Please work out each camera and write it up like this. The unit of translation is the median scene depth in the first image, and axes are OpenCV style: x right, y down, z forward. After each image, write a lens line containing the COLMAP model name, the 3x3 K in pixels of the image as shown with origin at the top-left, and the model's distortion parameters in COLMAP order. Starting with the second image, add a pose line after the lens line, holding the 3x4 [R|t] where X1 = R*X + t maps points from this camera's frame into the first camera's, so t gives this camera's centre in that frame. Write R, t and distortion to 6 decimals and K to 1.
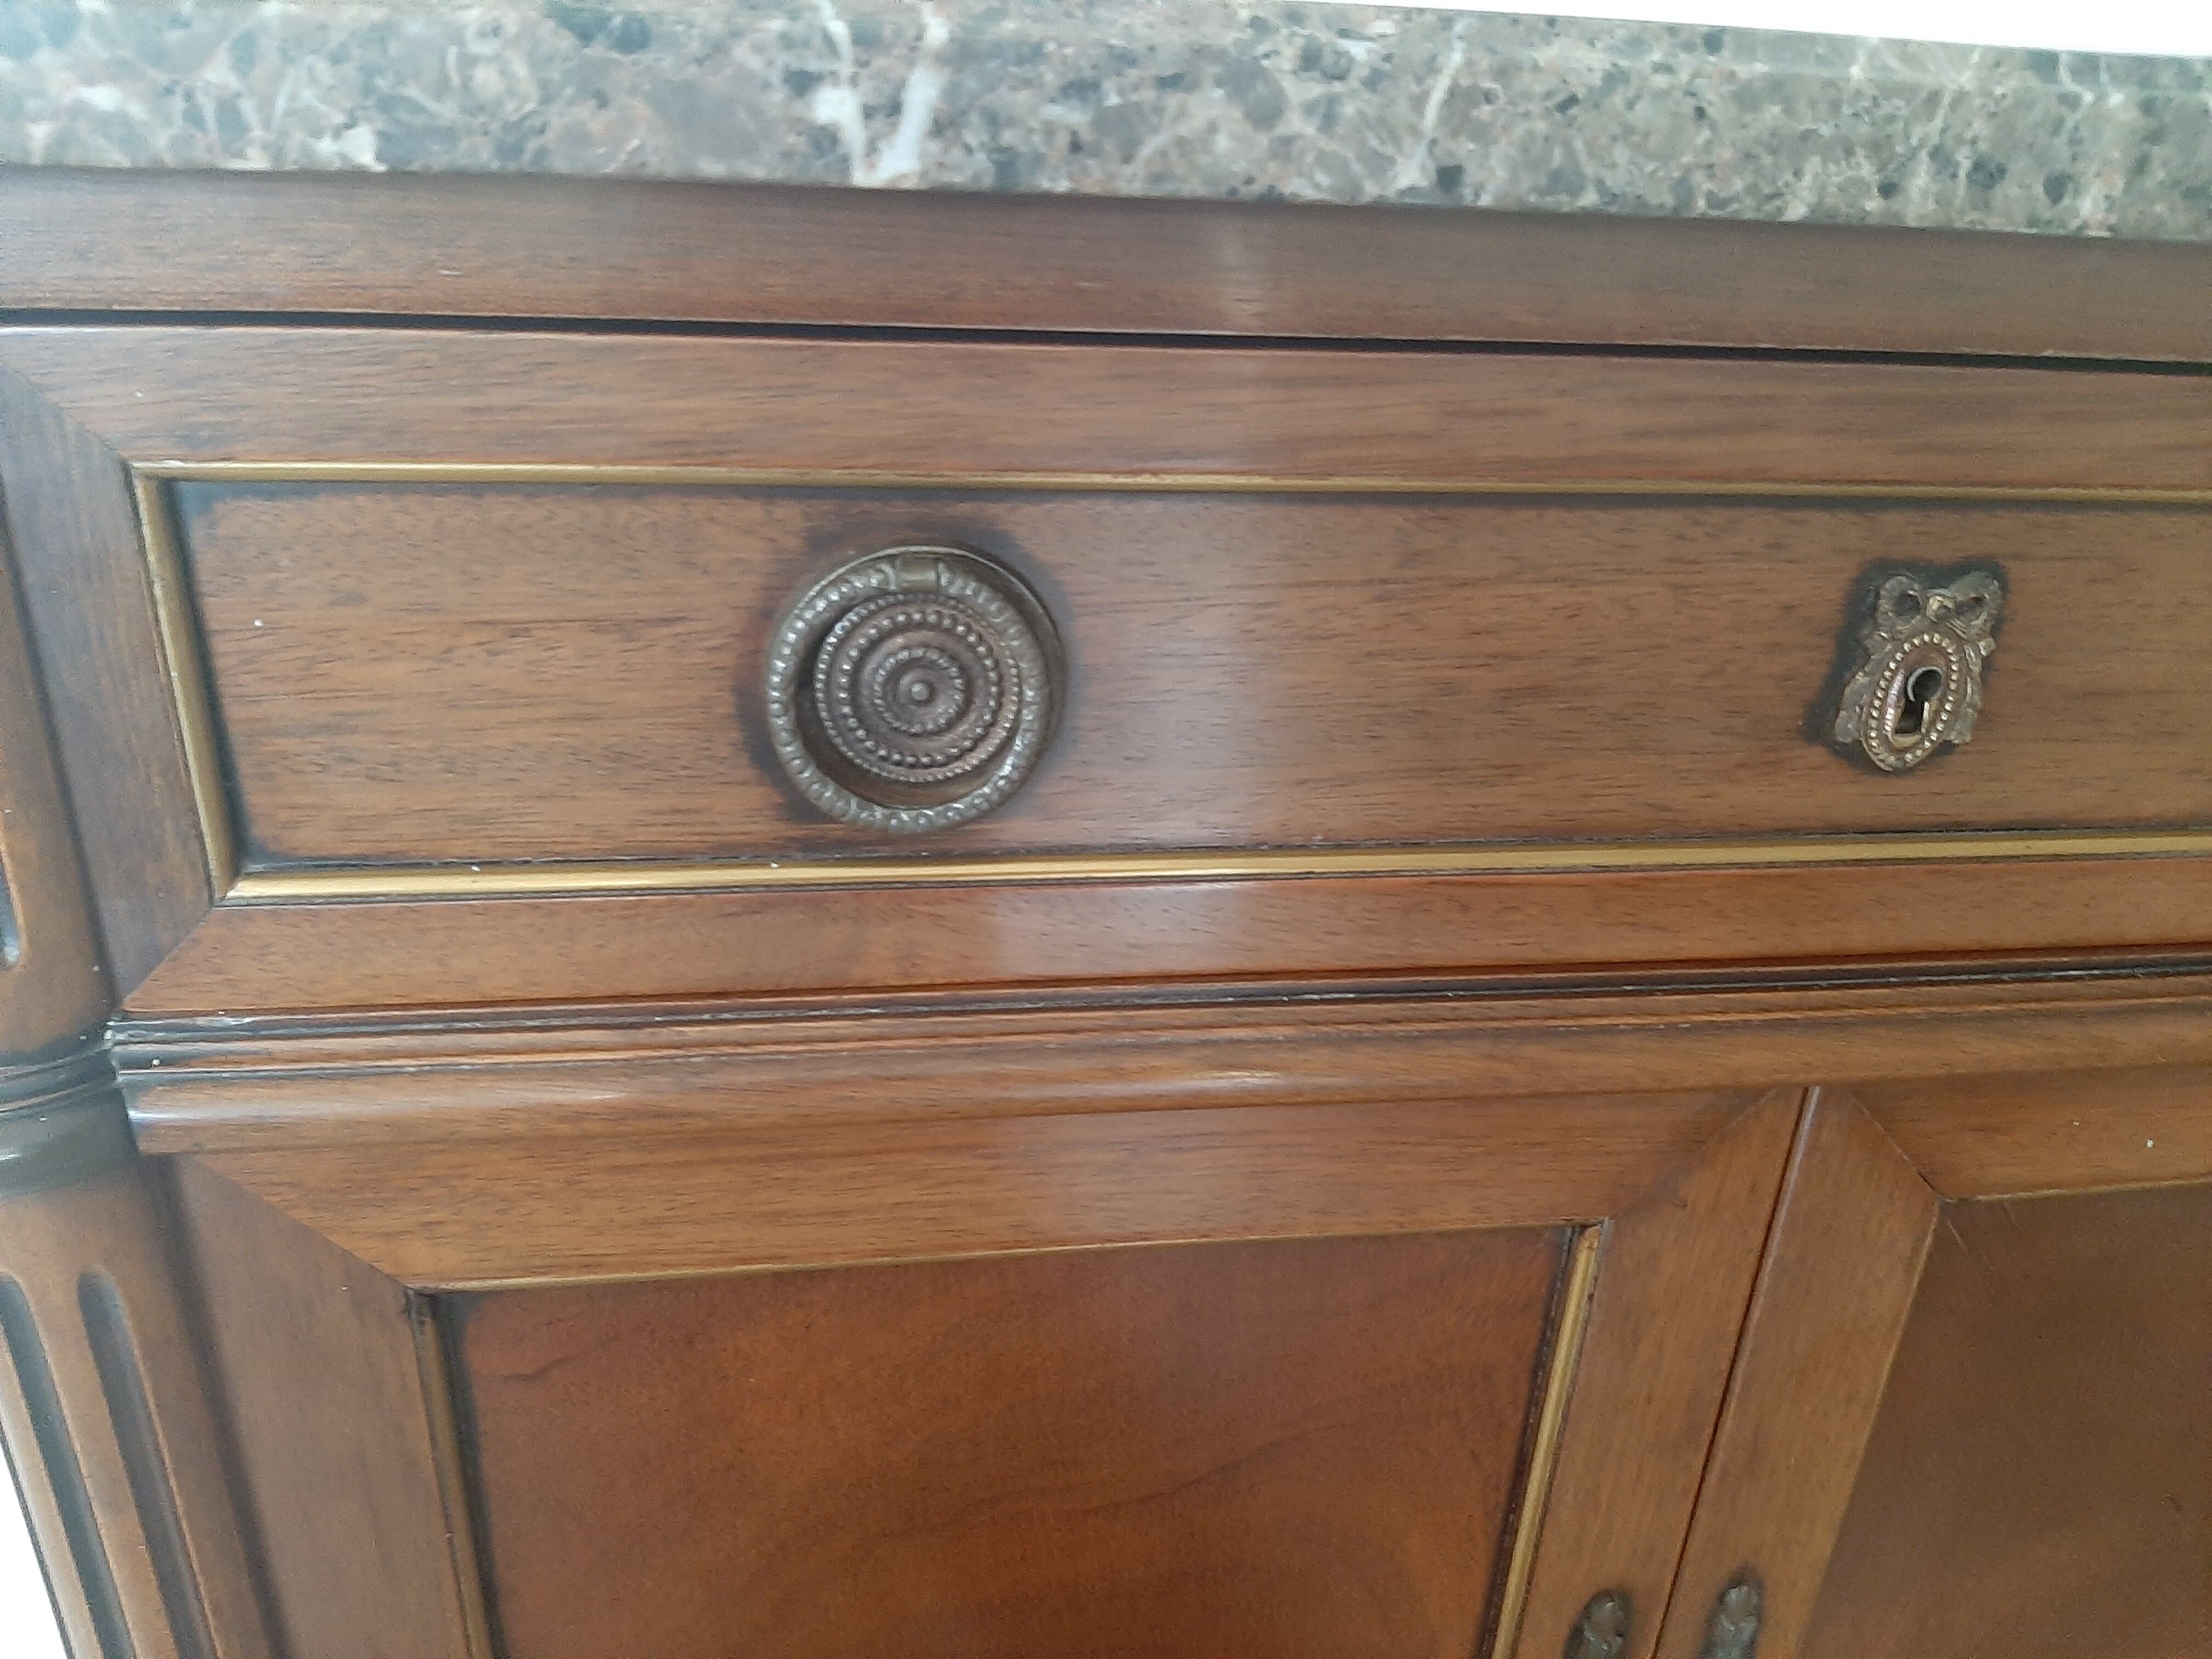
lens RADIAL K [[1716.5, 0, 1122.2], [0, 1716.5, 822.2], [0, 0, 1]] dist [0.069540, -0.161889]
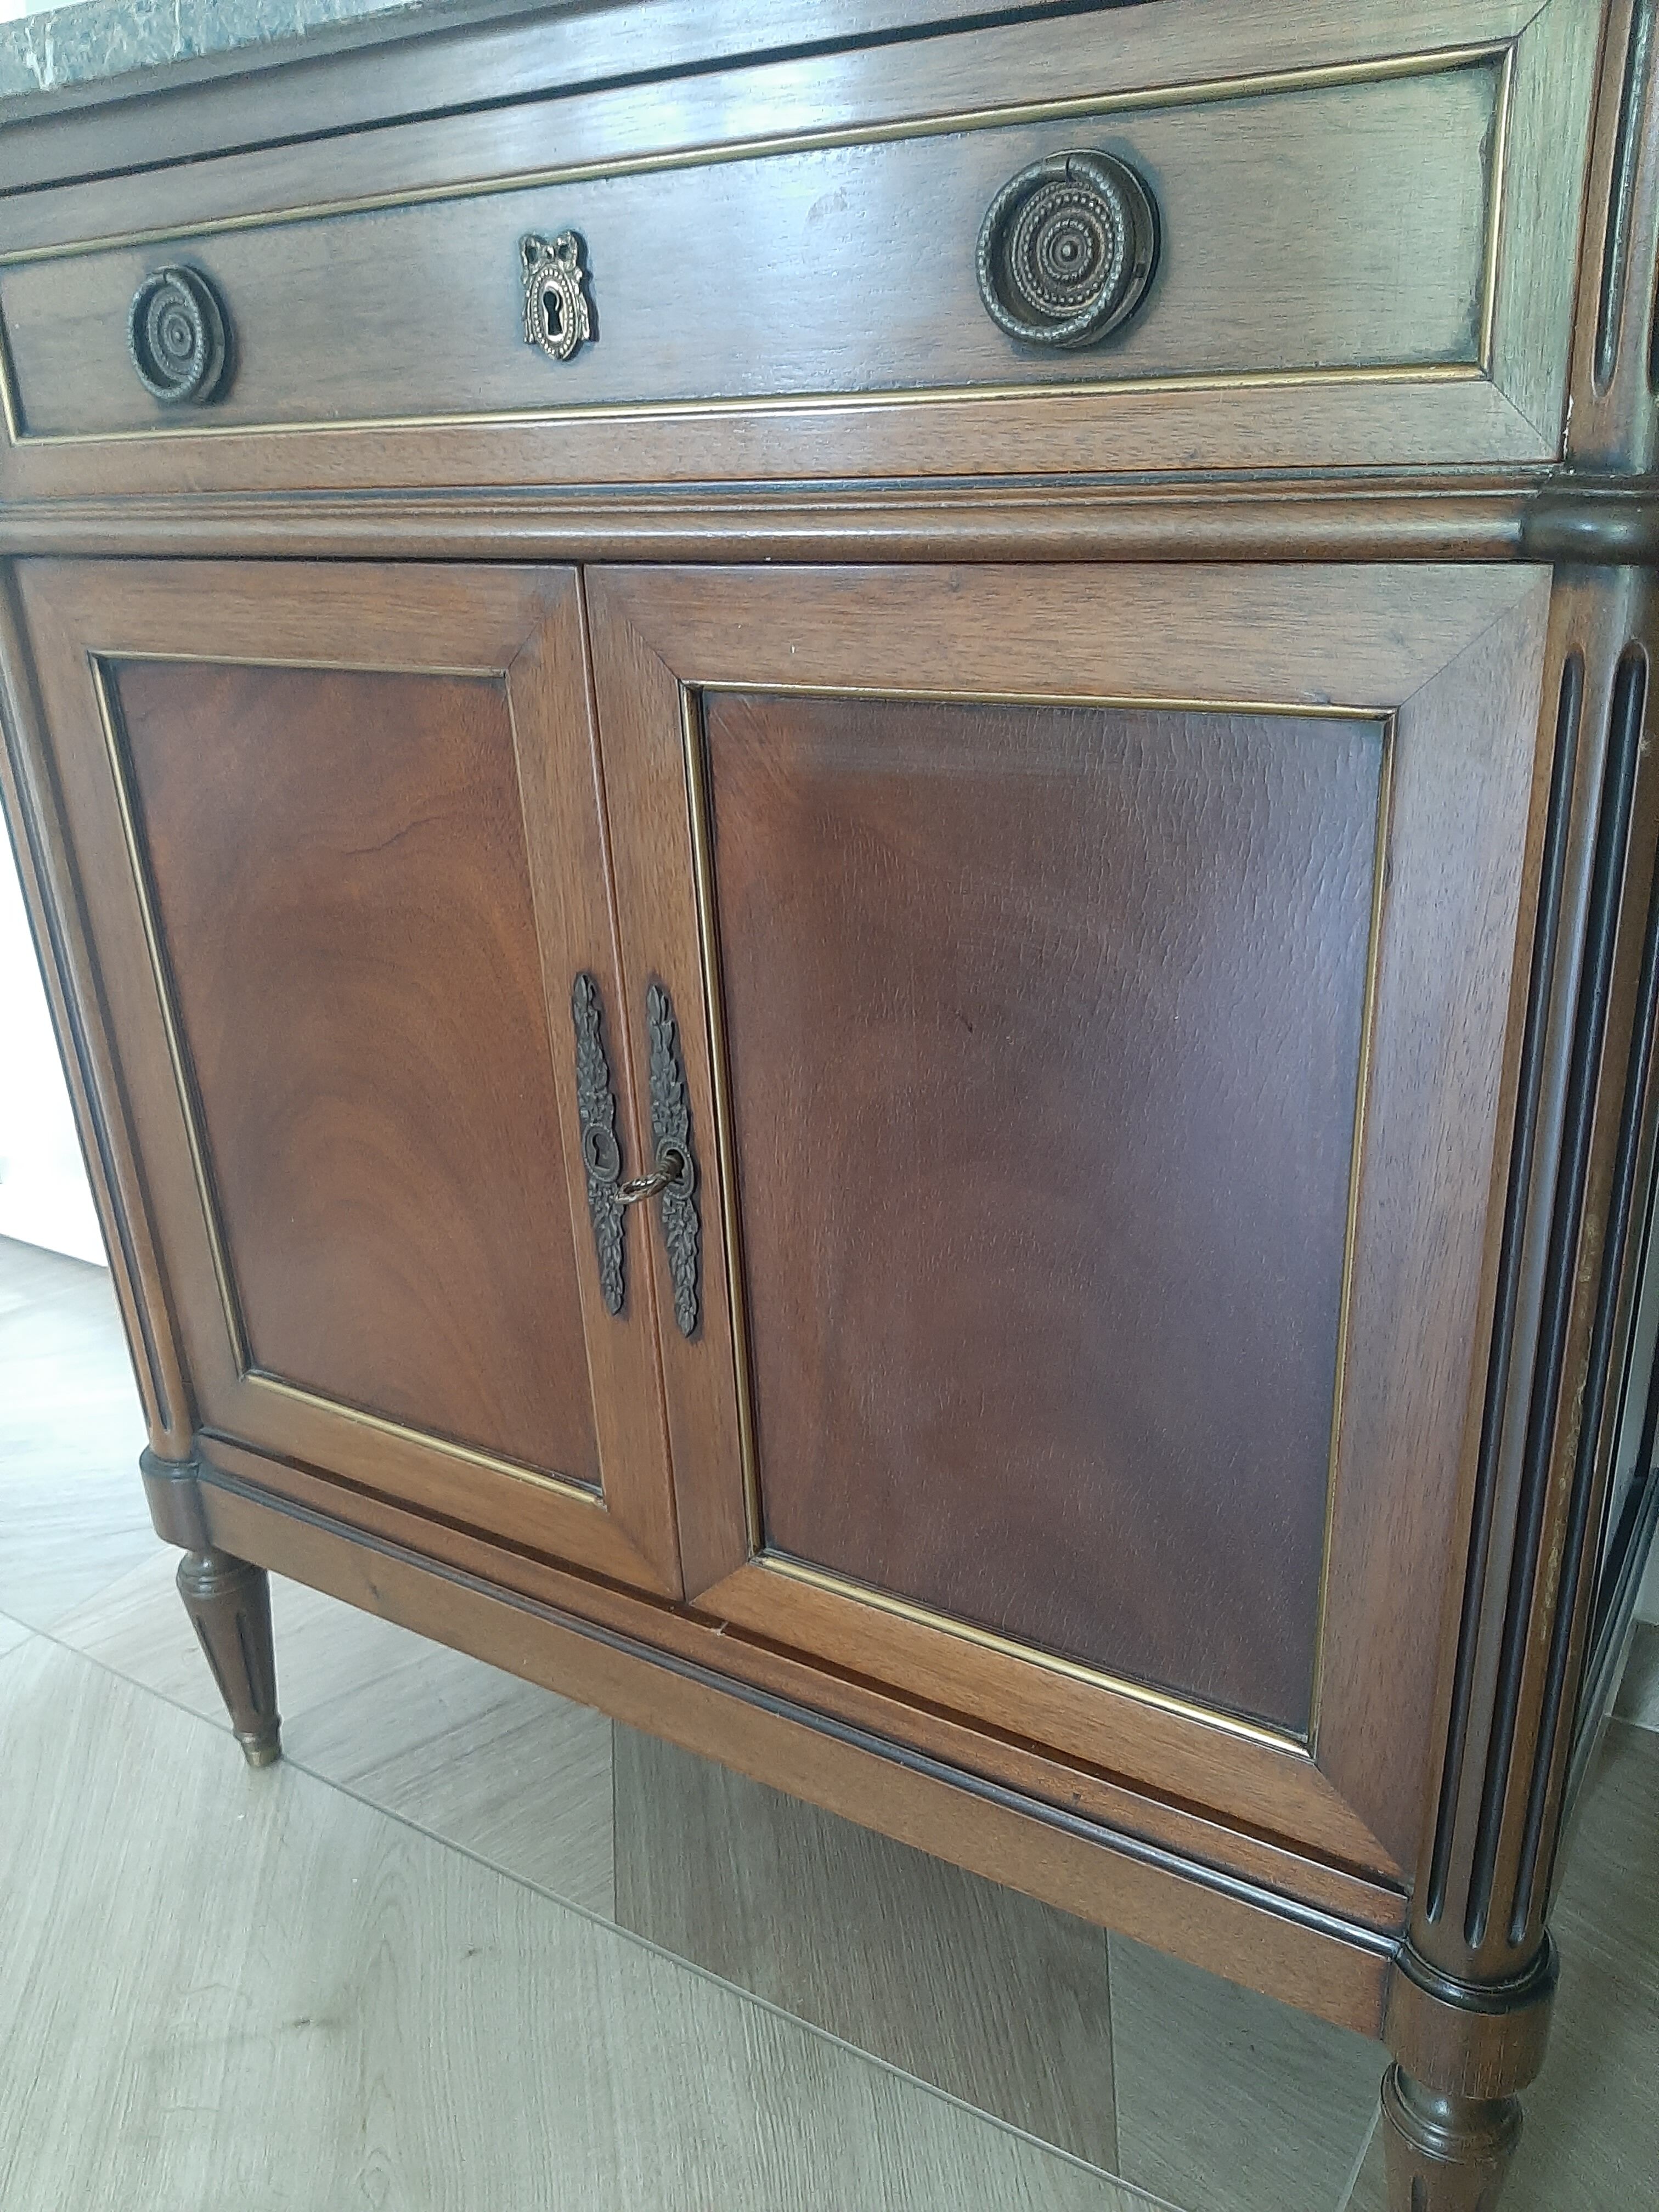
lens RADIAL K [[1769.0, 0, 803.4], [0, 1769.0, 1115.9], [0, 0, 1]] dist [0.025572, -0.099175]
pose [[0.754614, 0.172984, -0.632957, 2.135387], [-0.195873, 0.980029, 0.034316, 0.686207], [0.626252, 0.098084, 0.773426, -0.175911]]
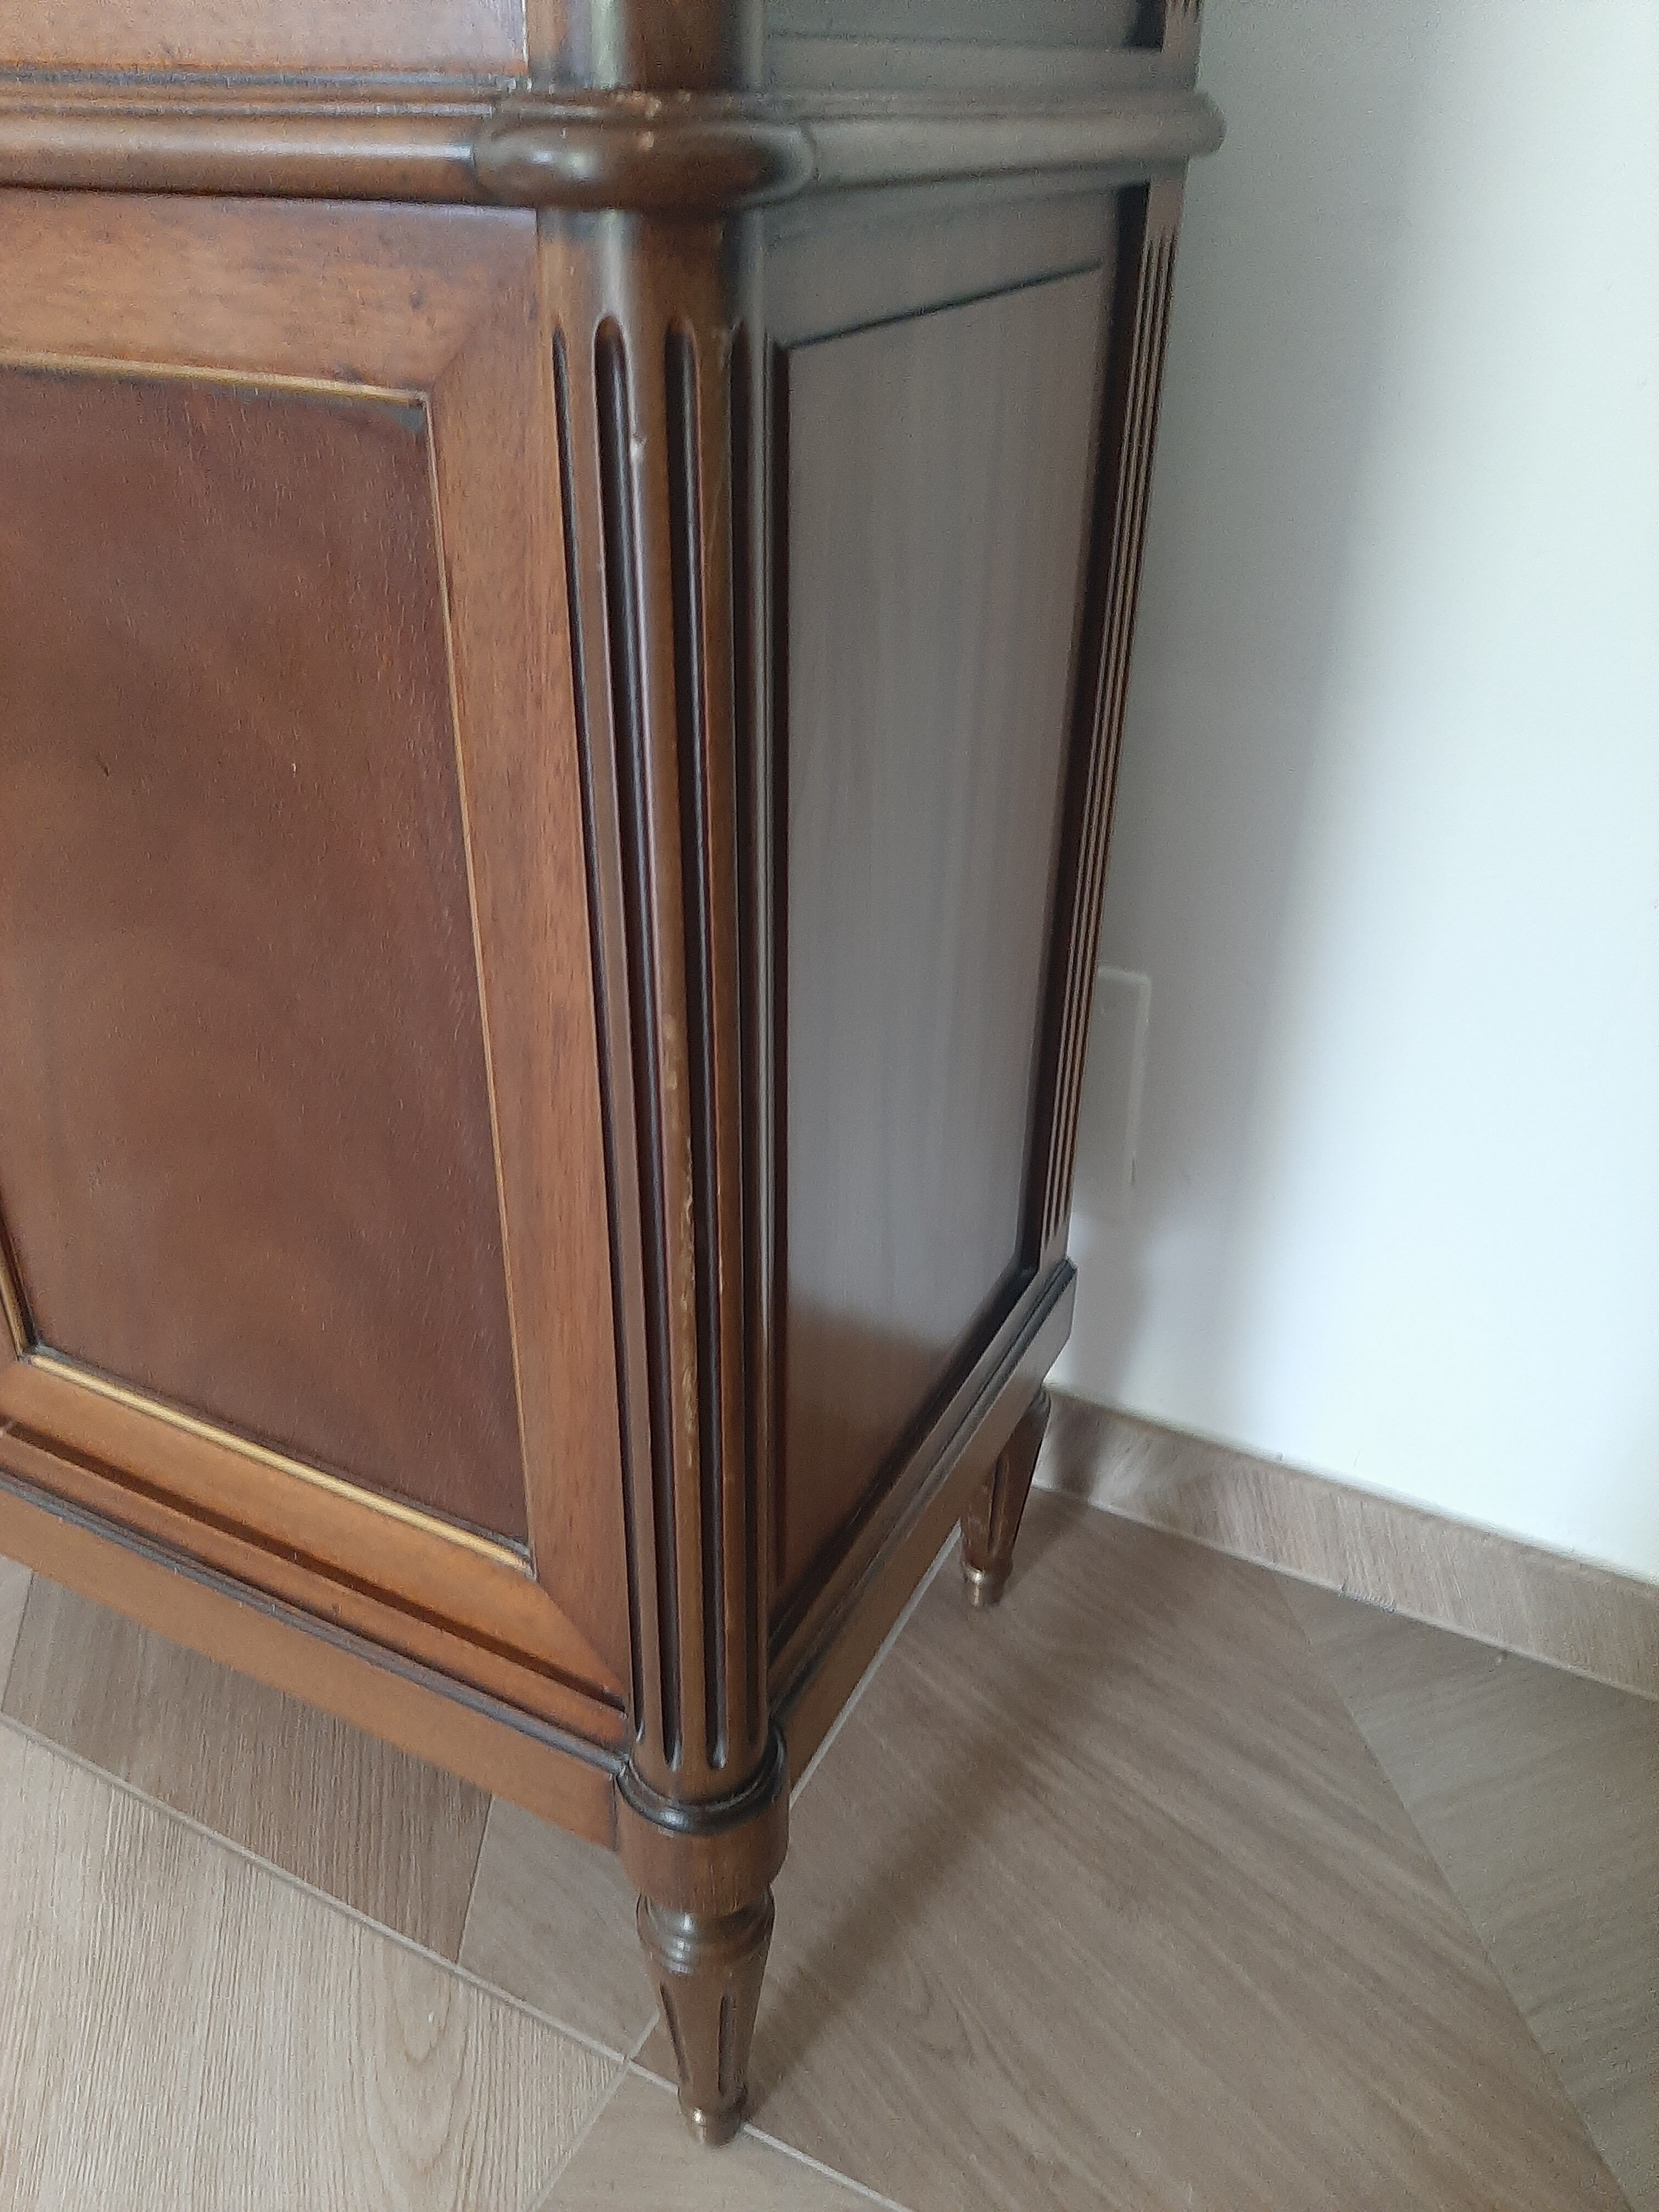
lens RADIAL K [[1739.9, 0, 829.5], [0, 1739.9, 1117.8], [0, 0, 1]] dist [0.055410, -0.143491]
pose [[0.812092, 0.275818, -0.514229, 2.537352], [-0.232426, 0.961209, 0.148510, 0.524490], [0.535243, -0.001084, 0.844697, 0.447645]]
